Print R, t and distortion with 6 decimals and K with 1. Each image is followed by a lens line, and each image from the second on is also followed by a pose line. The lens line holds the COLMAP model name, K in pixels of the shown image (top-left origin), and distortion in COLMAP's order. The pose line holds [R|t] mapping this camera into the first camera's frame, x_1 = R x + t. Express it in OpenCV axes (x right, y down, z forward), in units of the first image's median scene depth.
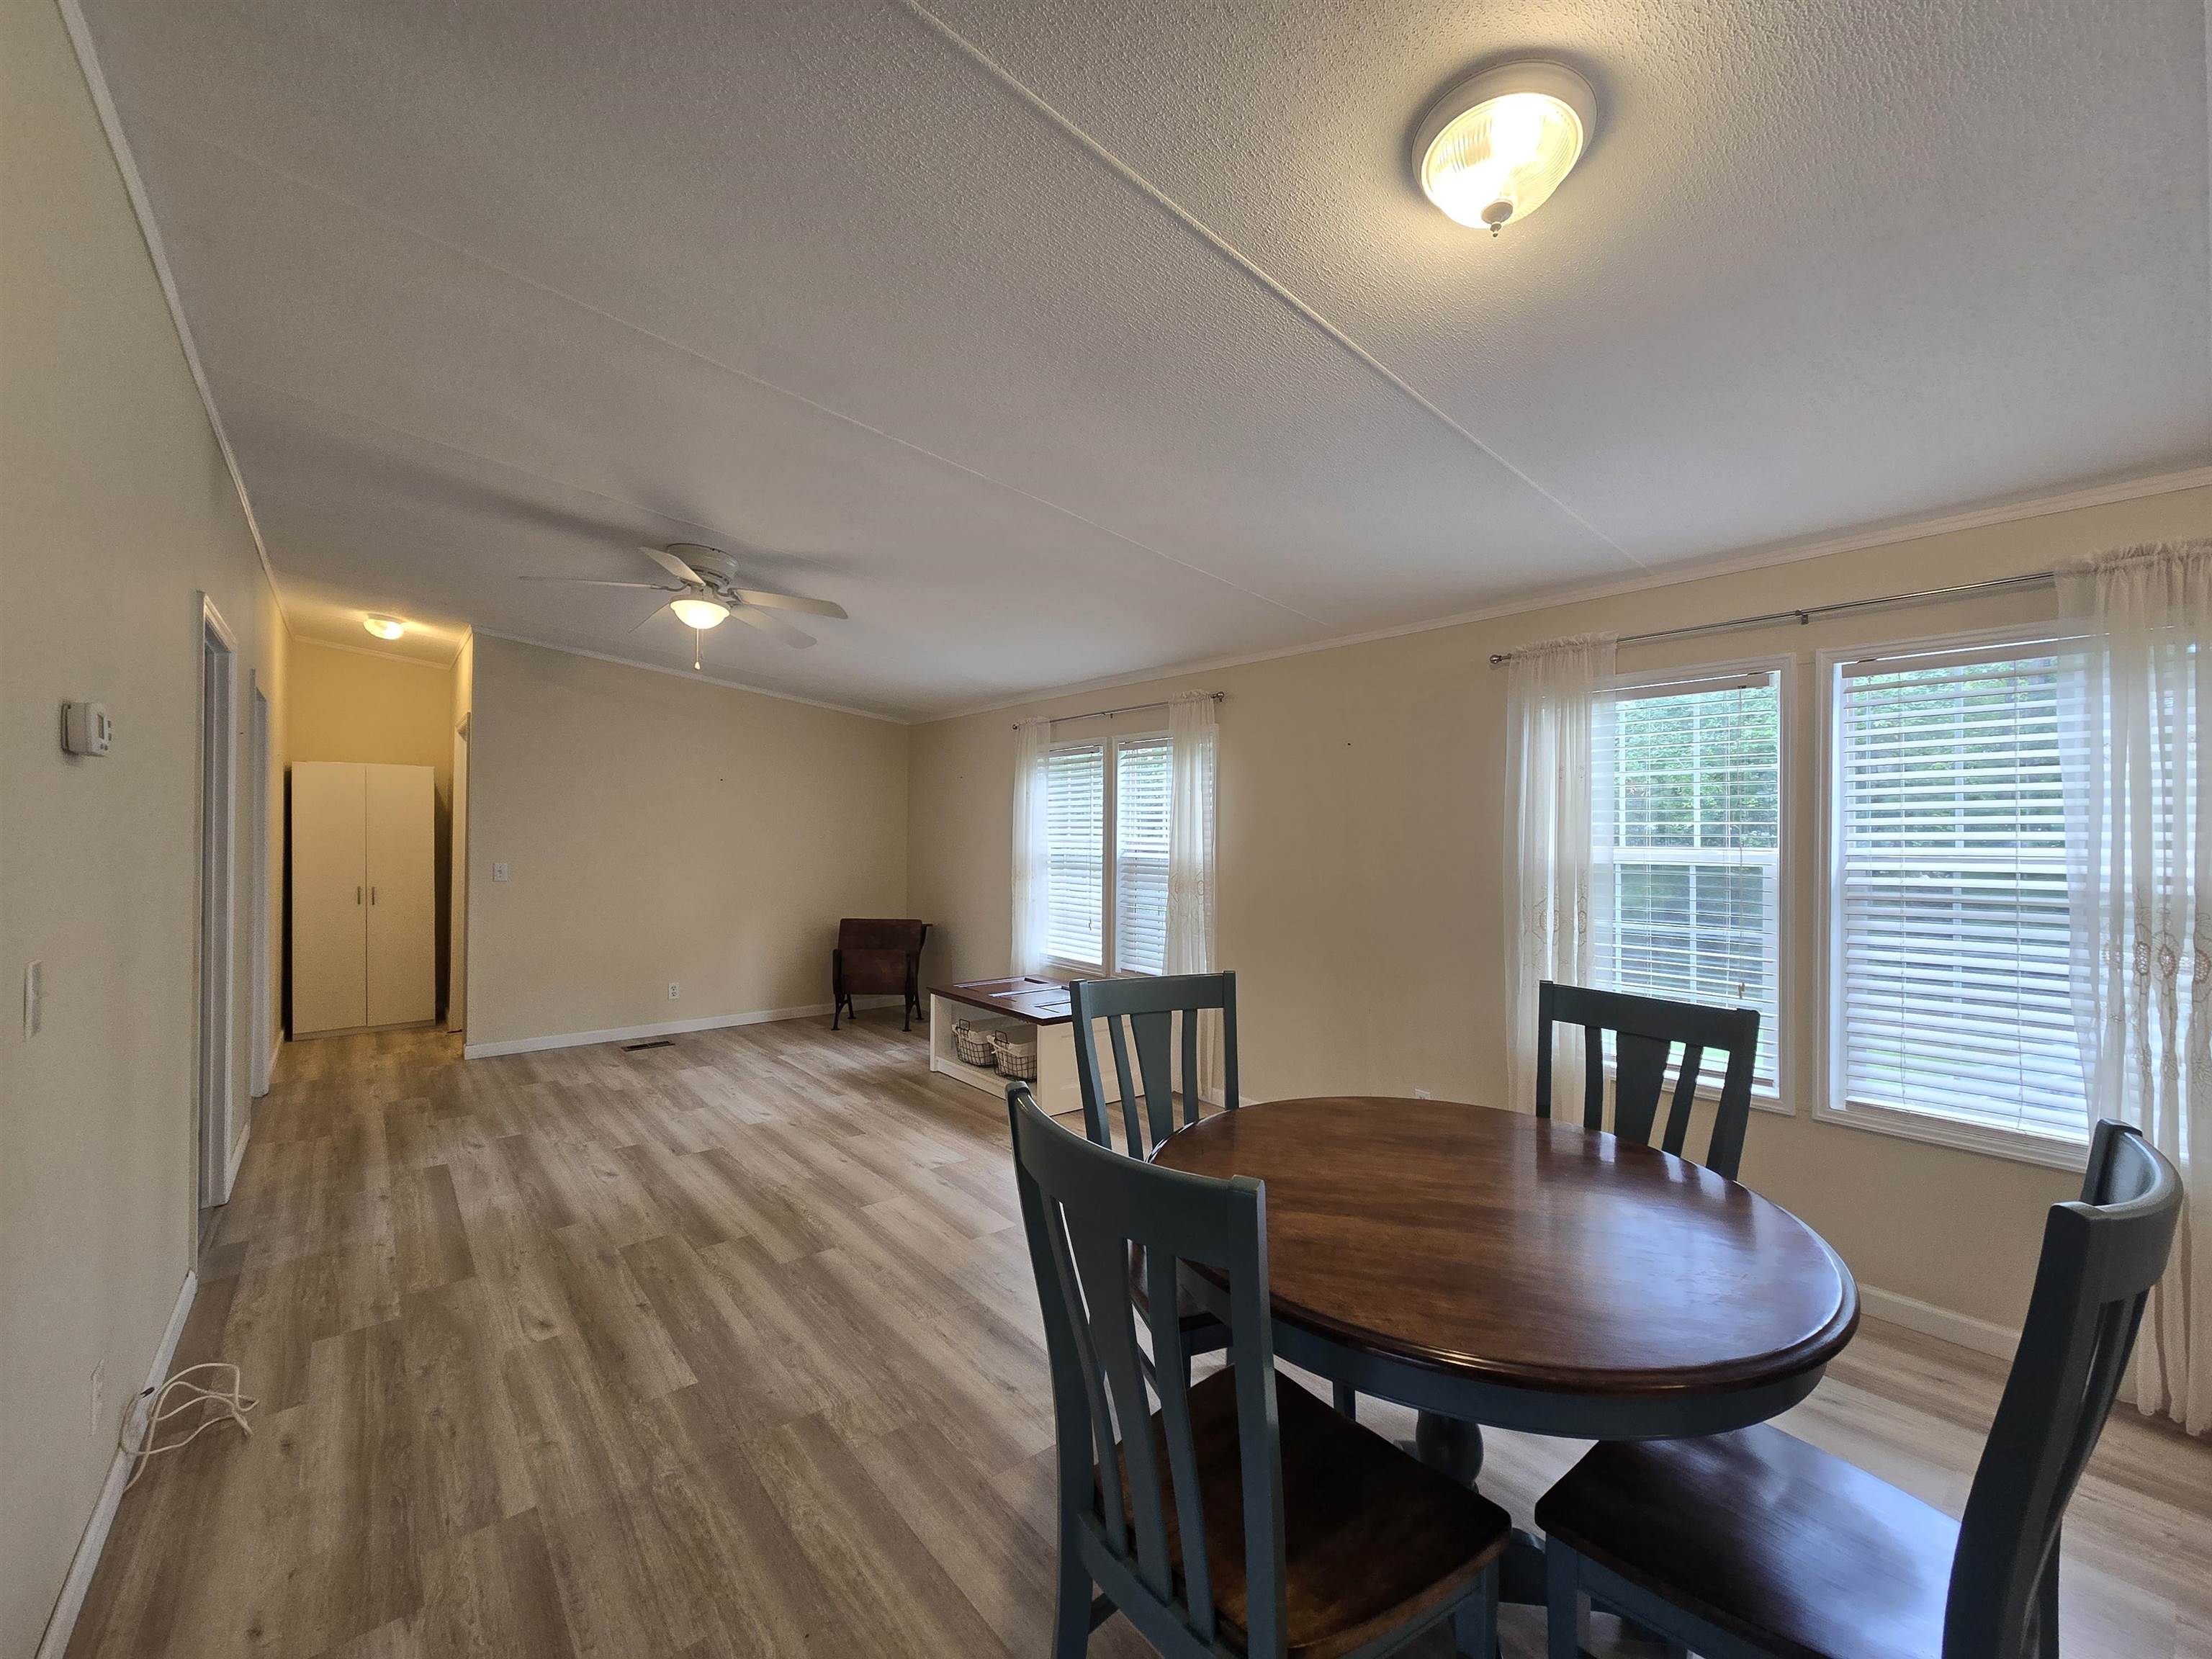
lens RADIAL K [[907.7, 0, 1093.8], [0, 907.7, 826.2], [0, 0, 1]] dist [-0.000357, 0.000393]
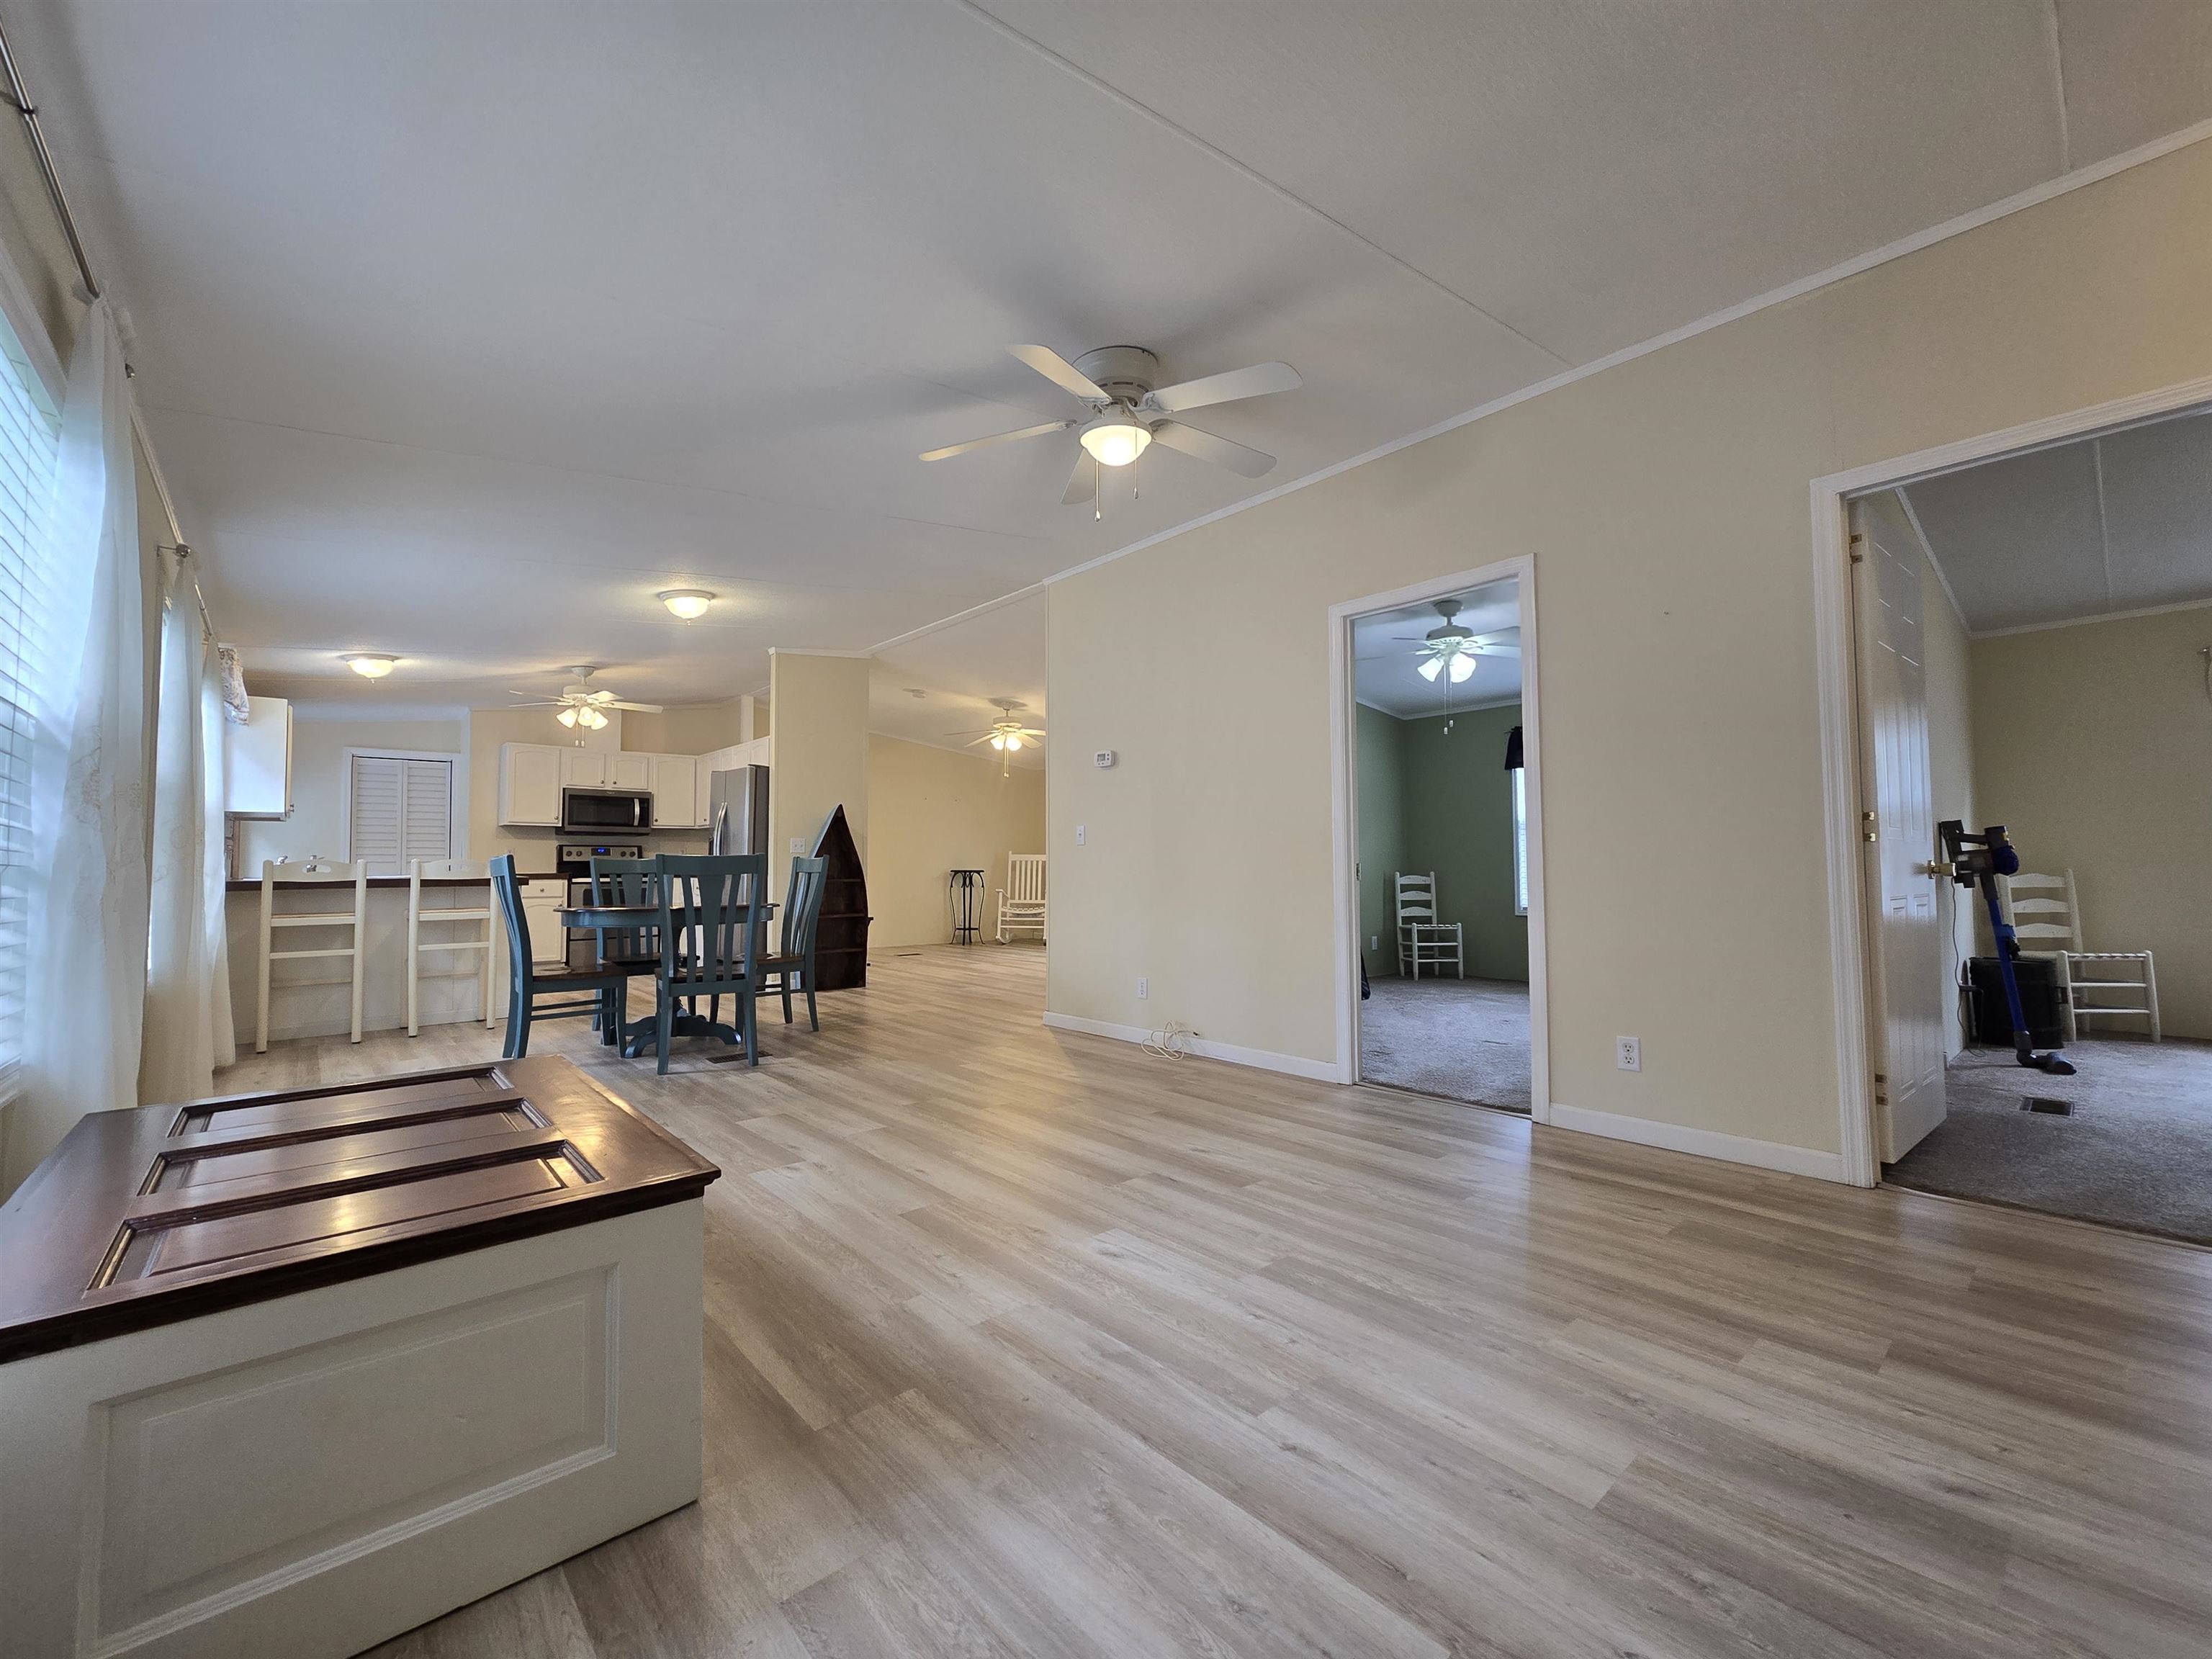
lens RADIAL K [[907.7, 0, 1093.8], [0, 907.7, 826.2], [0, 0, 1]] dist [-0.000357, 0.000393]
pose [[-0.999382, 0.000059, -0.035148, -0.416193], [0.001960, 0.998536, -0.054049, 0.137621], [0.035093, -0.054084, -0.997920, 1.872594]]
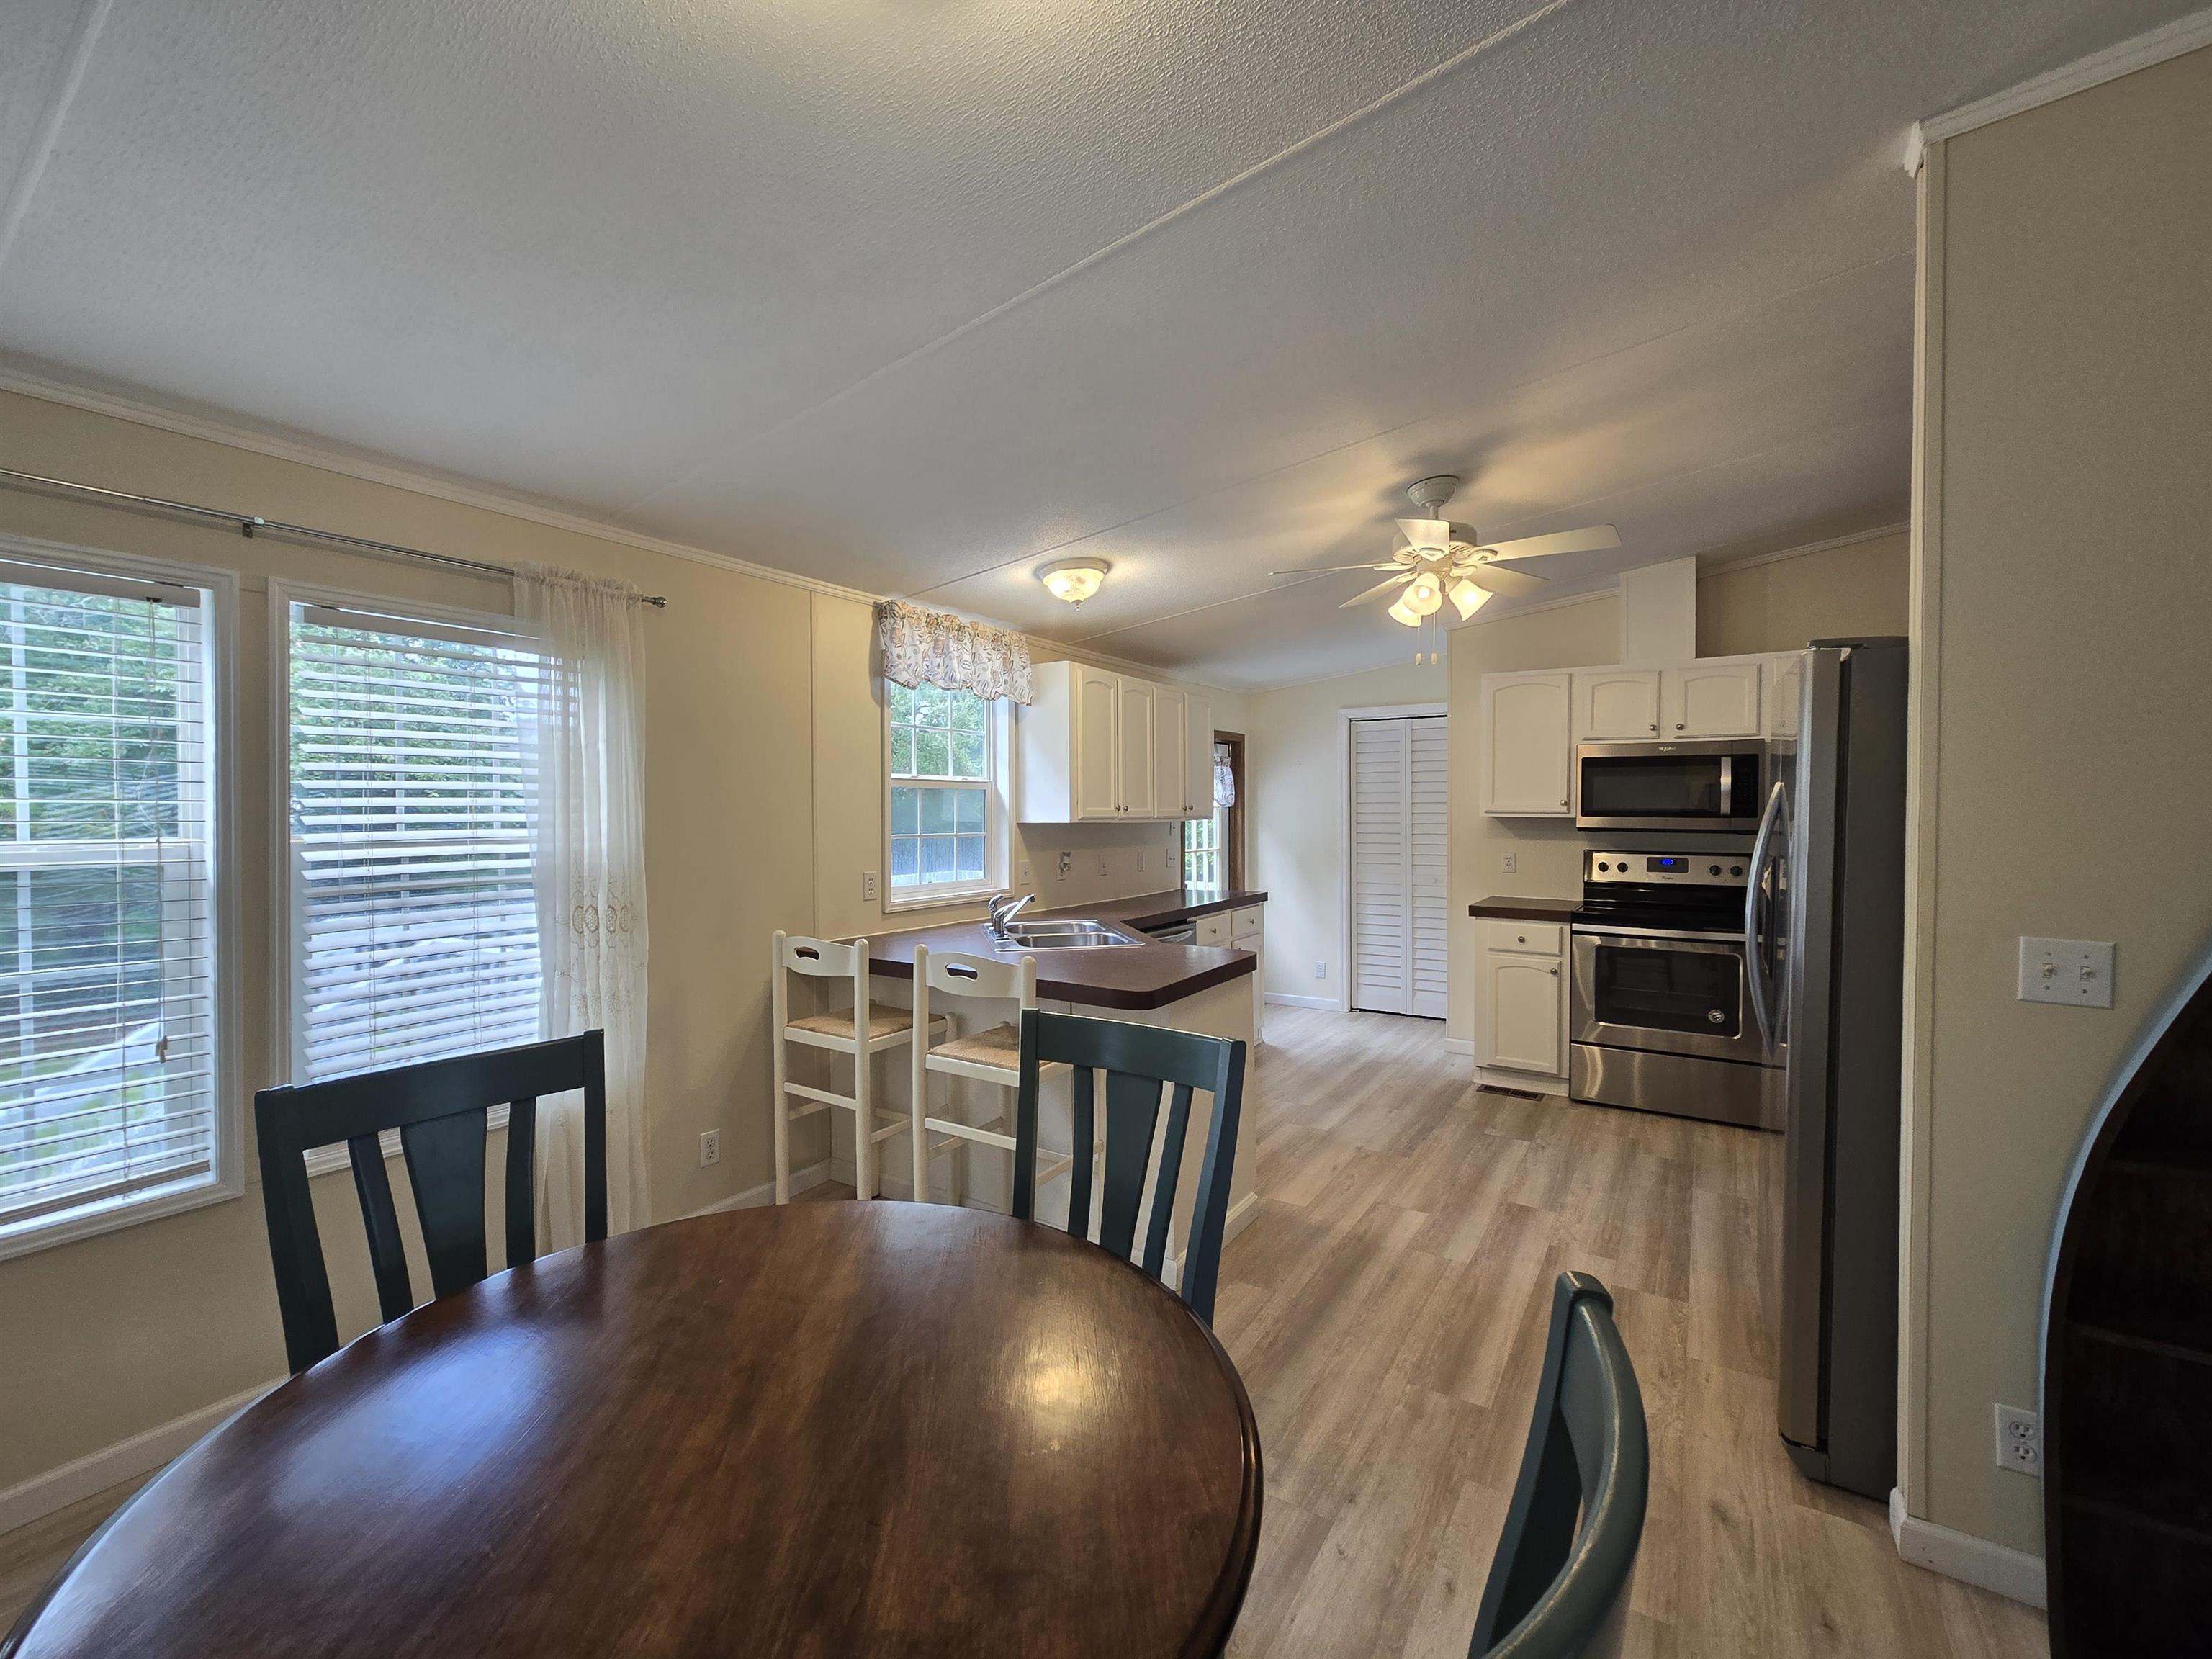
lens RADIAL K [[907.7, 0, 1093.8], [0, 907.7, 826.2], [0, 0, 1]] dist [-0.000357, 0.000393]
pose [[-0.295225, -0.019352, 0.955232, -0.111347], [-0.007896, 0.999810, 0.017814, -0.002543], [-0.955395, -0.002283, -0.295321, 0.430646]]
